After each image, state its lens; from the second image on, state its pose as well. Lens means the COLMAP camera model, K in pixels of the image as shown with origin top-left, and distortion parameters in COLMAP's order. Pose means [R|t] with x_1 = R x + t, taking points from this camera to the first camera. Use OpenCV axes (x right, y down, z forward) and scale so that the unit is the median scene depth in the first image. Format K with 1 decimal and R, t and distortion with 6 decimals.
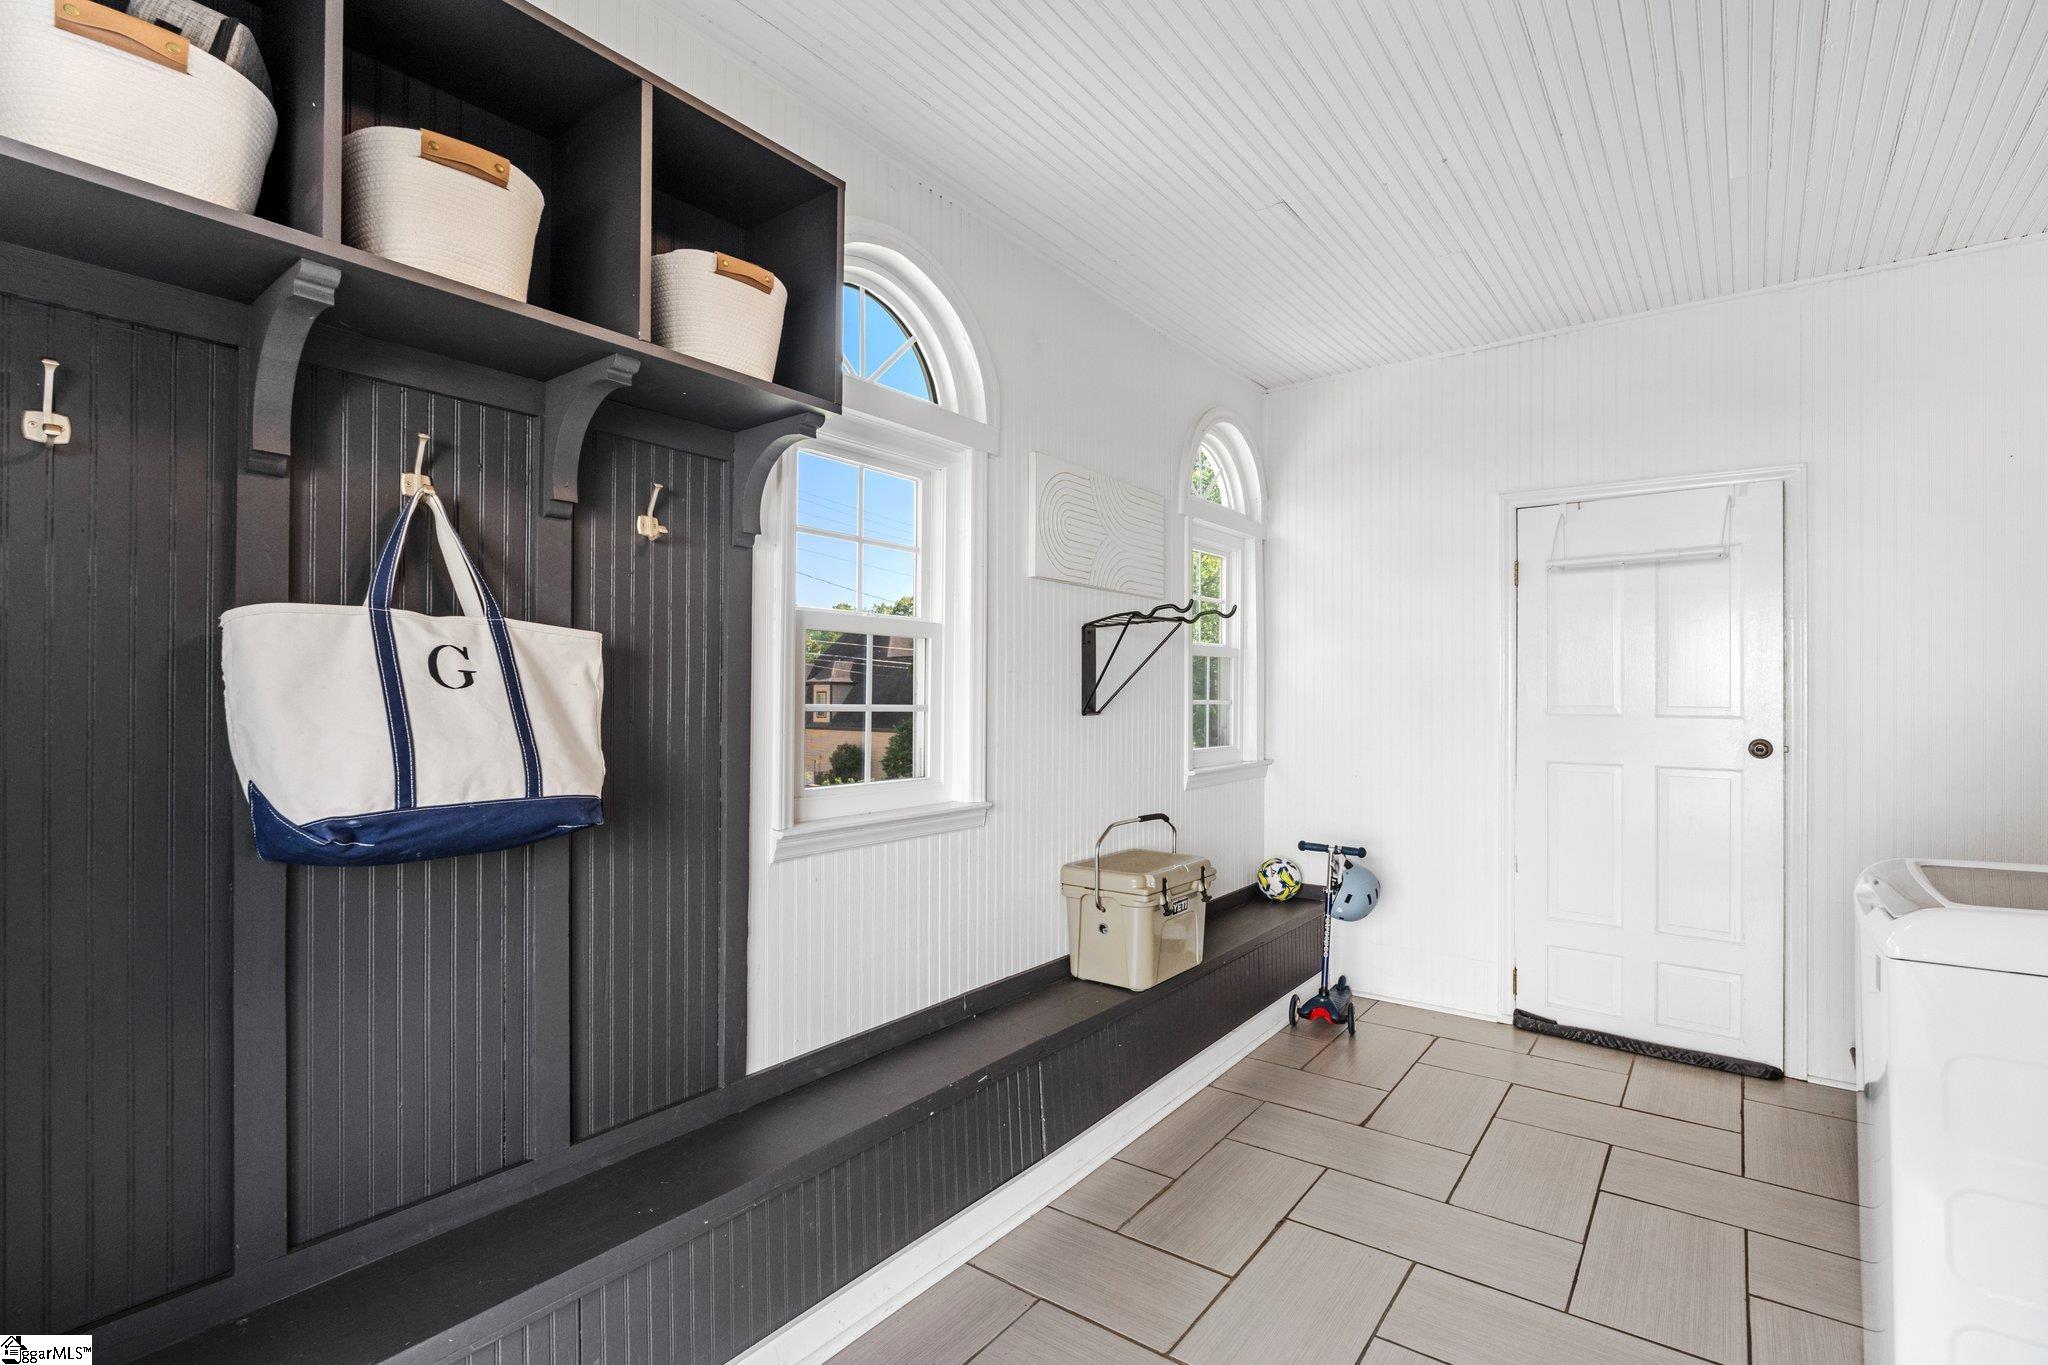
lens RADIAL K [[940.3, 0, 1020.9], [0, 940.3, 682.7], [0, 0, 1]] dist [-0.003312, 0.000534]
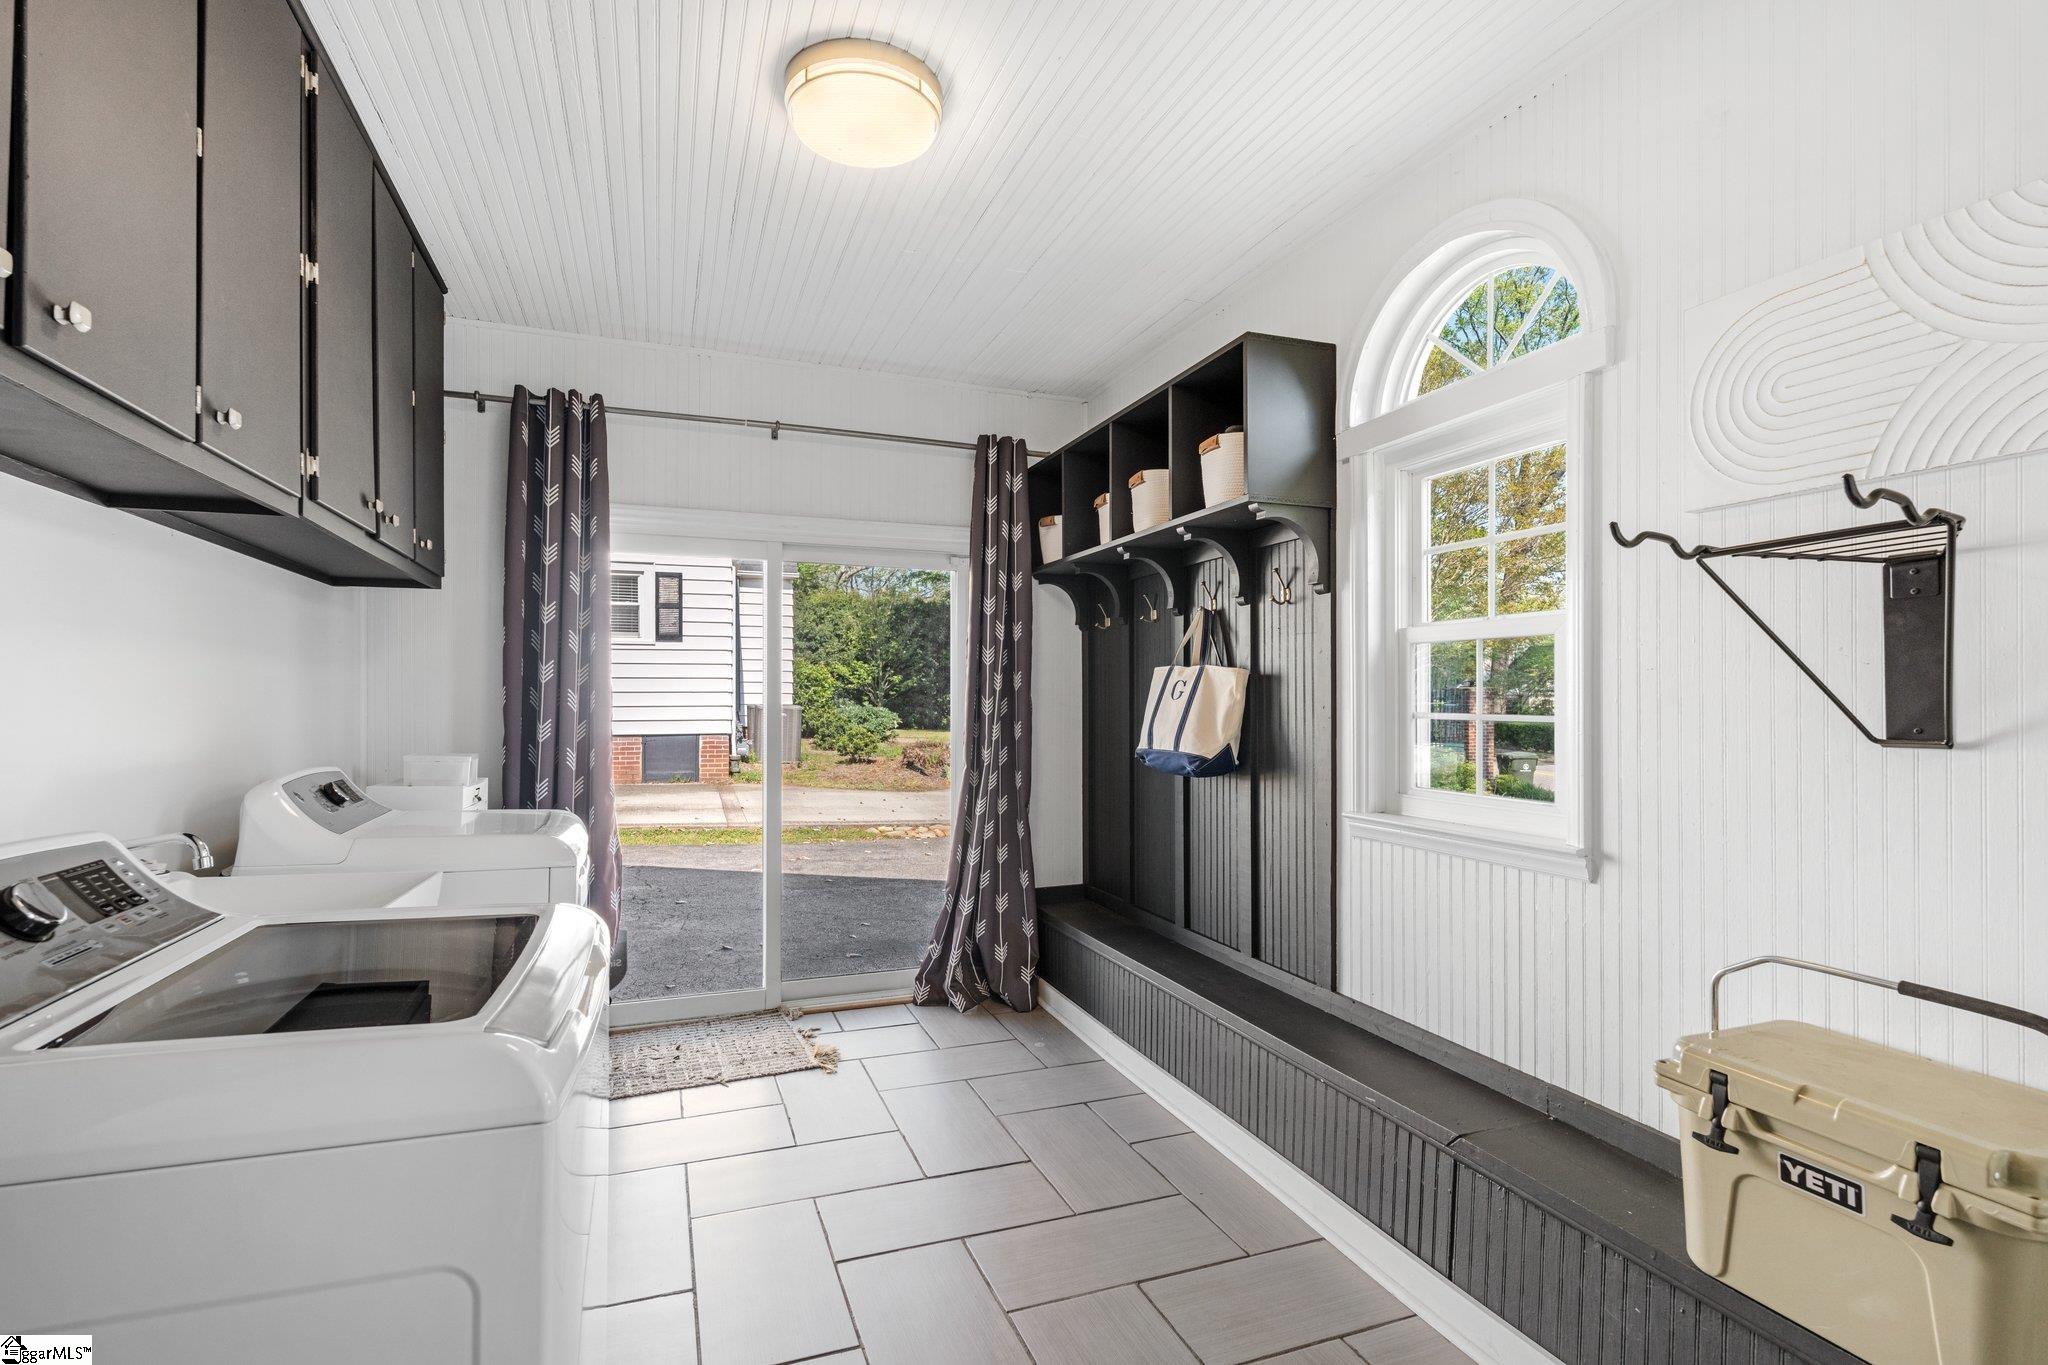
lens RADIAL K [[940.3, 0, 1020.9], [0, 940.3, 682.7], [0, 0, 1]] dist [-0.003312, 0.000534]
pose [[-0.523195, -0.020332, -0.851970, 0.914792], [0.006346, 0.999595, -0.027752, 0.015929], [0.852189, -0.019926, -0.522854, 1.117335]]
